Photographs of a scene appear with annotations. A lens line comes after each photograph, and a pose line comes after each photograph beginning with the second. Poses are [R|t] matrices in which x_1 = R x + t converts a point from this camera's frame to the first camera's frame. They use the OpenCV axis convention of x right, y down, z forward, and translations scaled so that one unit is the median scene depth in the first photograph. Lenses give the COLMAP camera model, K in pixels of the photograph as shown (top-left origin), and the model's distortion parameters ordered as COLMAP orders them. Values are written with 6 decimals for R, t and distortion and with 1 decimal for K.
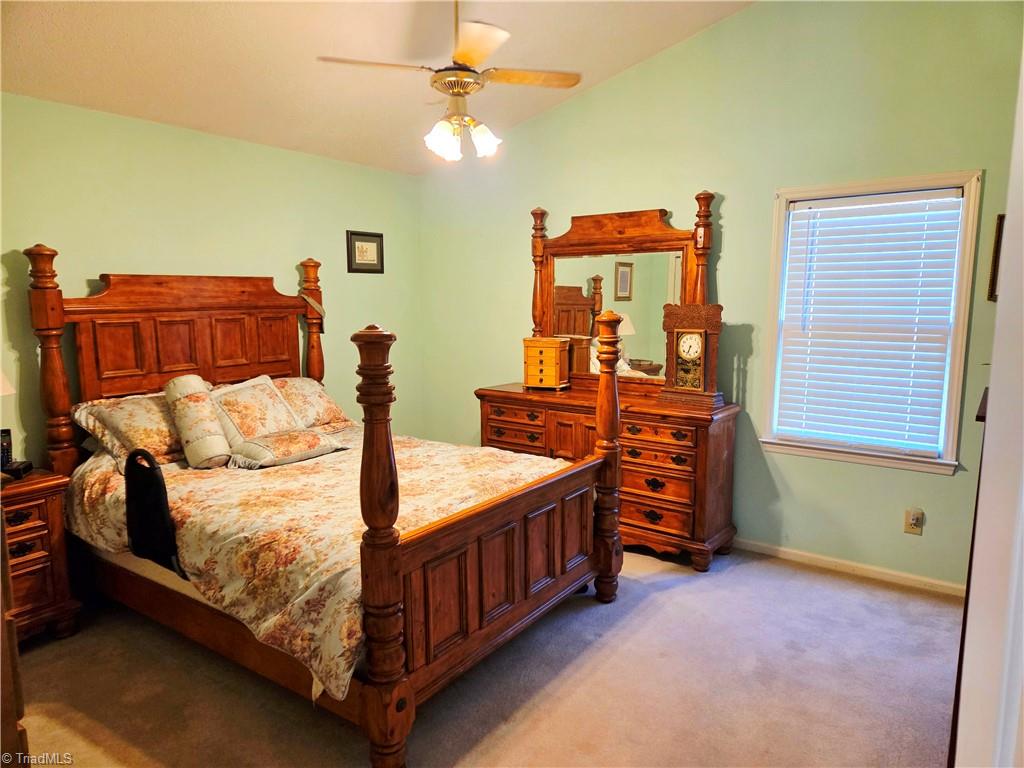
lens RADIAL K [[678.2, 0, 510.1], [0, 678.2, 387.1], [0, 0, 1]] dist [0.077198, -0.055519]
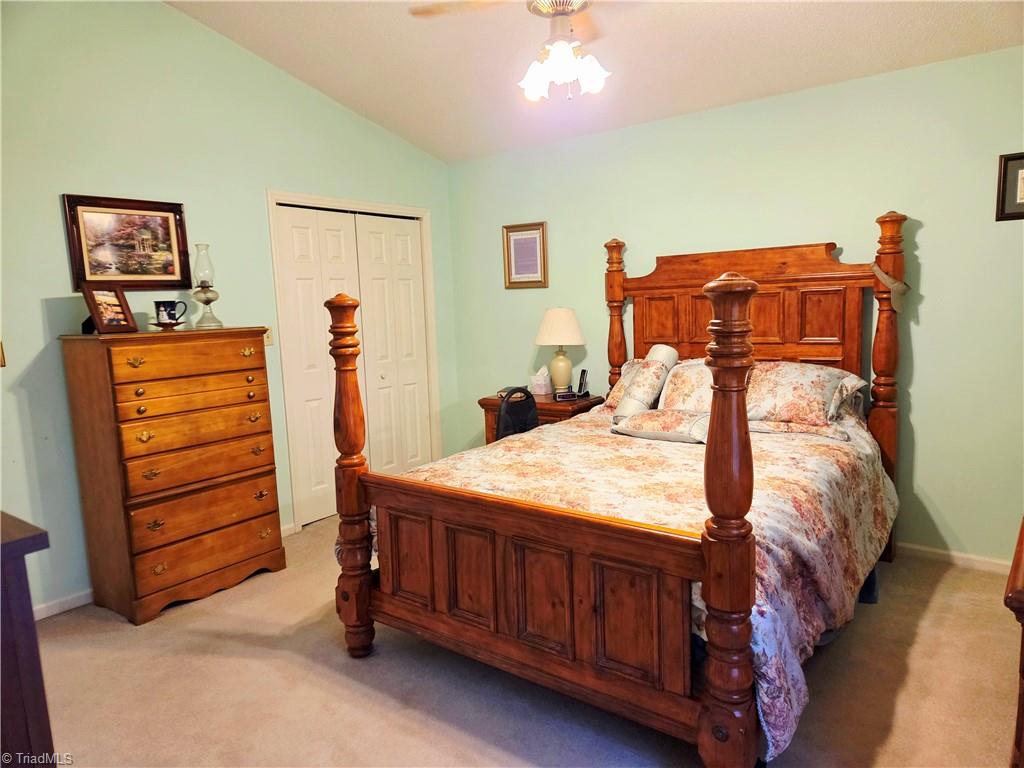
lens RADIAL K [[678.2, 0, 510.1], [0, 678.2, 387.1], [0, 0, 1]] dist [0.077198, -0.055519]
pose [[-0.001904, 0.134459, -0.990917, 0.603866], [-0.102851, 0.985638, 0.133940, -0.070274], [0.994695, 0.102172, 0.011953, 0.734514]]
